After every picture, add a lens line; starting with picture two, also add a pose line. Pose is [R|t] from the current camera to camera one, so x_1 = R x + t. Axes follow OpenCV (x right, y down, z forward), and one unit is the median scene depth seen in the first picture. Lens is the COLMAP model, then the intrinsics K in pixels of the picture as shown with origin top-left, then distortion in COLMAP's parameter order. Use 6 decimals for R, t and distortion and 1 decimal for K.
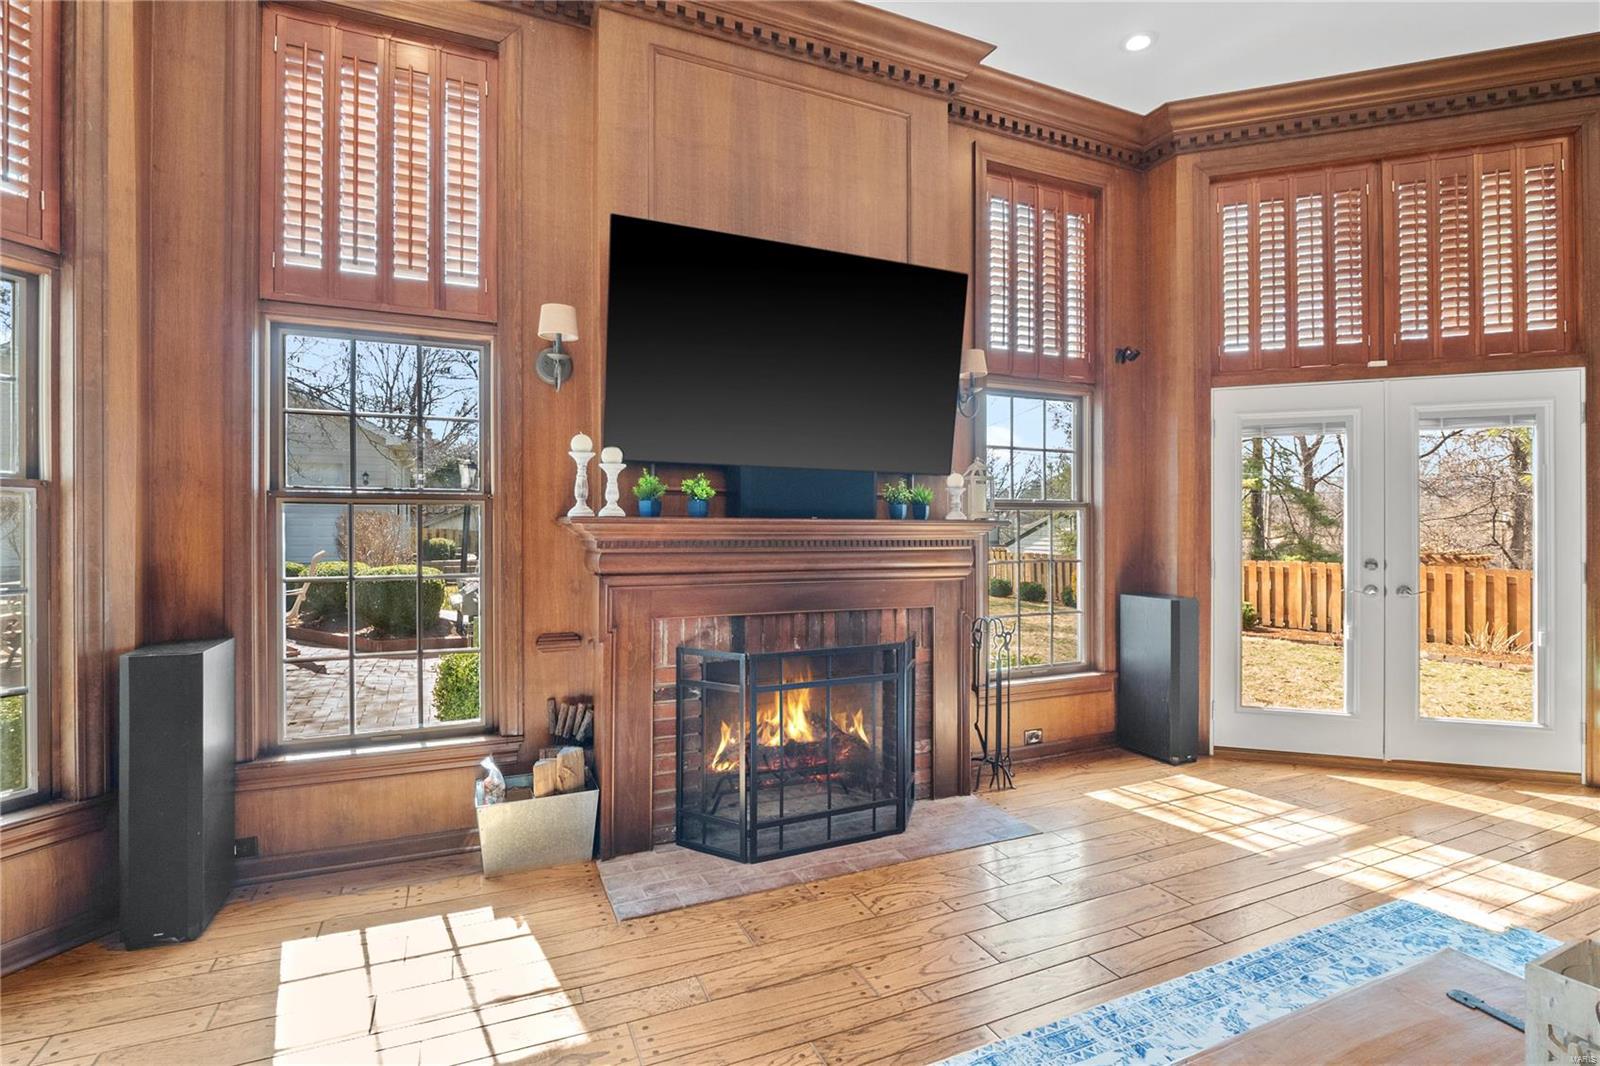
lens RADIAL K [[753.2, 0, 800.0], [0, 753.2, 533.0], [0, 0, 1]] dist [-0.008511, -0.000671]
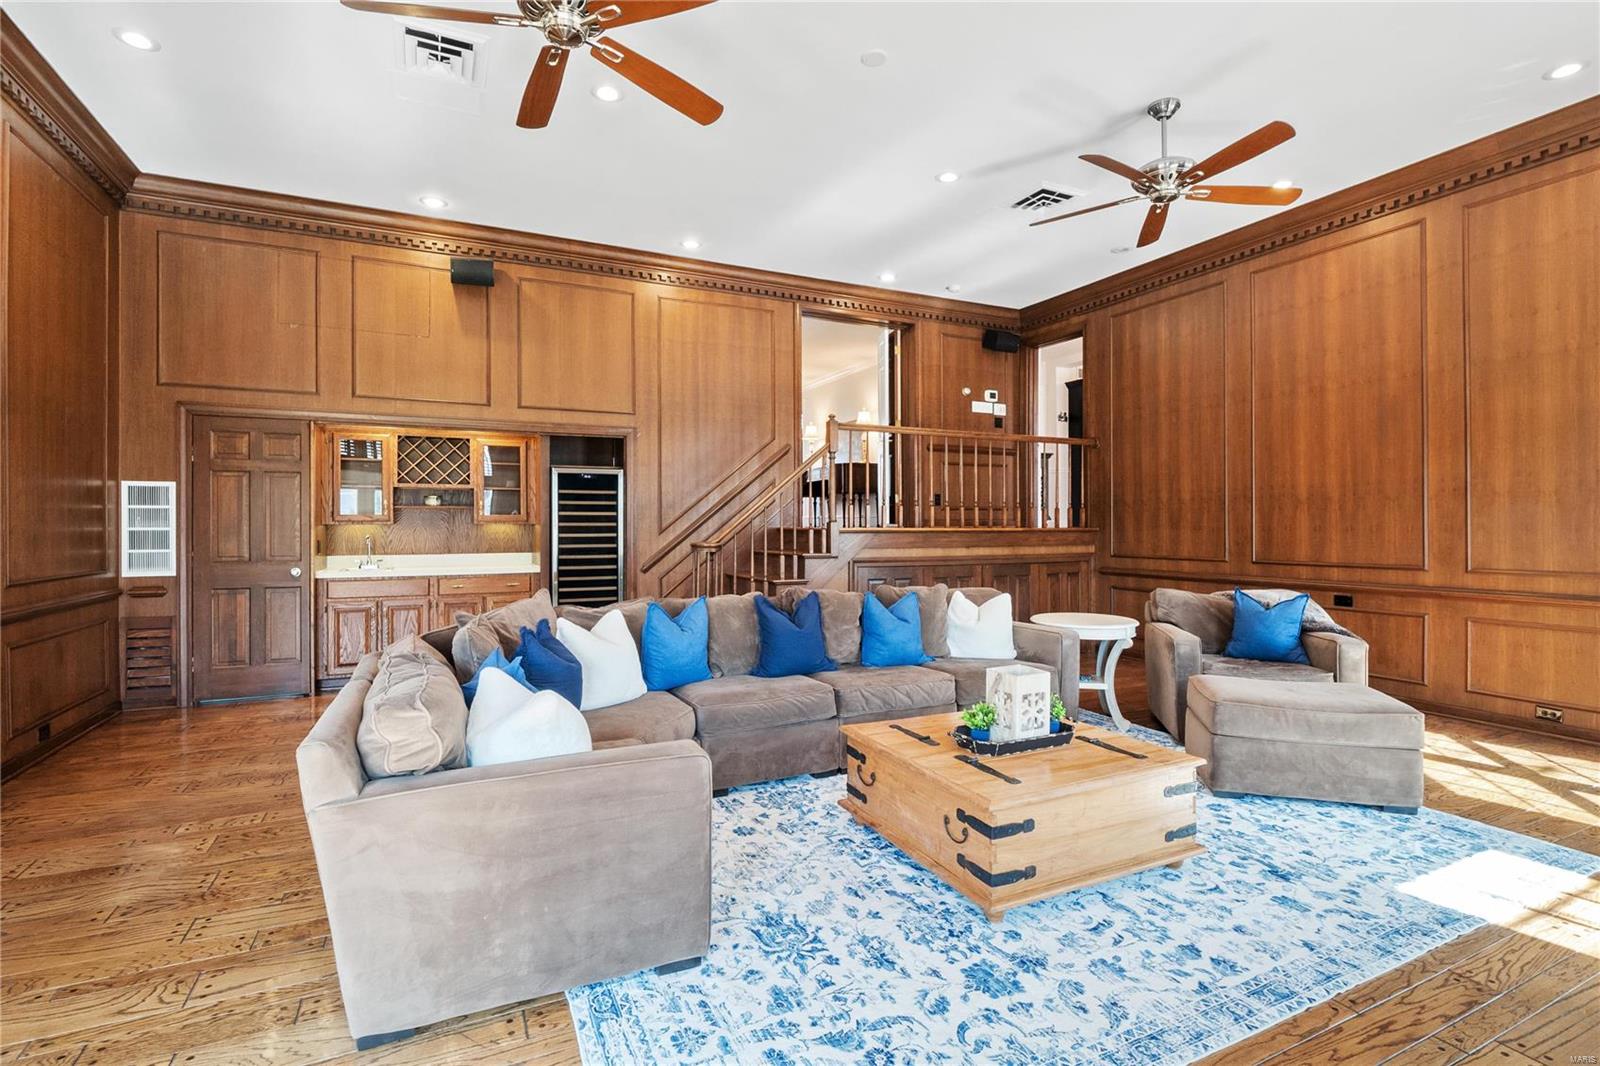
lens RADIAL K [[752.8, 0, 800.0], [0, 752.8, 533.0], [0, 0, 1]] dist [-0.019014, 0.007797]
pose [[-0.999600, -0.001450, -0.028237, 0.509593], [-0.001748, 0.999943, 0.010554, -0.007159], [0.028220, 0.010599, -0.999546, 0.975303]]
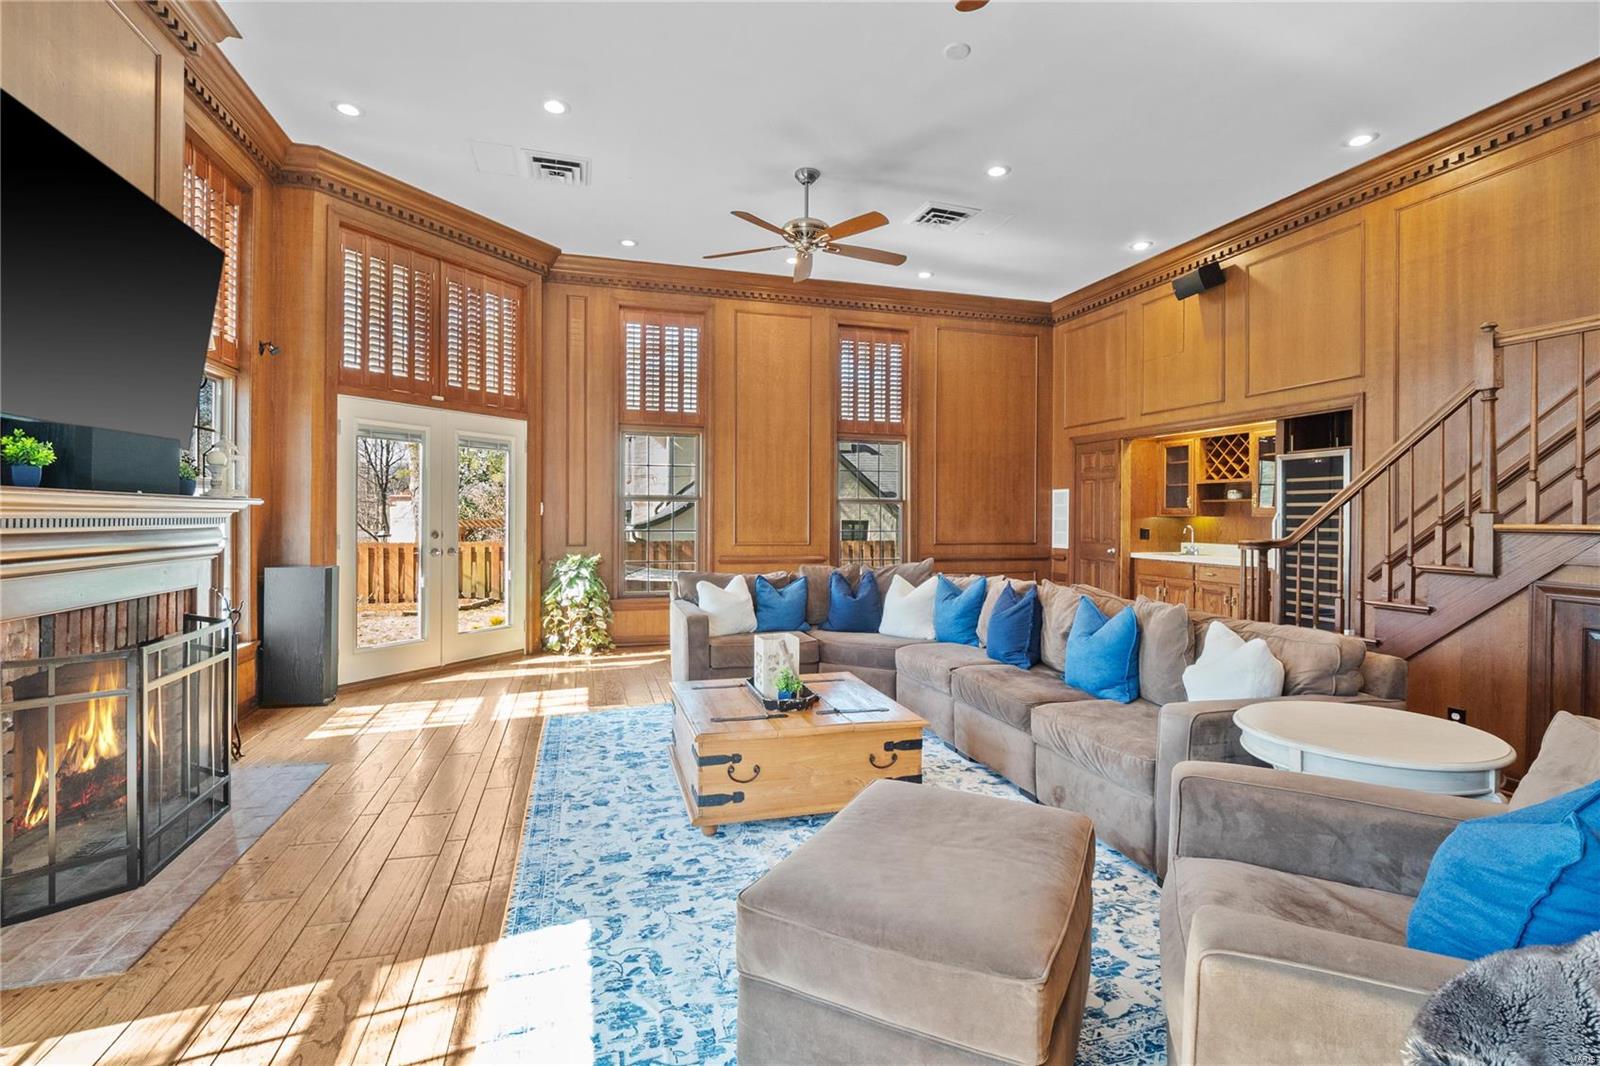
lens RADIAL K [[753.2, 0, 800.0], [0, 753.2, 533.0], [0, 0, 1]] dist [-0.008511, -0.000671]
pose [[0.141190, -0.021955, 0.989739, -0.592241], [-0.008645, 0.999689, 0.023409, -0.002136], [-0.989945, -0.011862, 0.140956, 0.084589]]
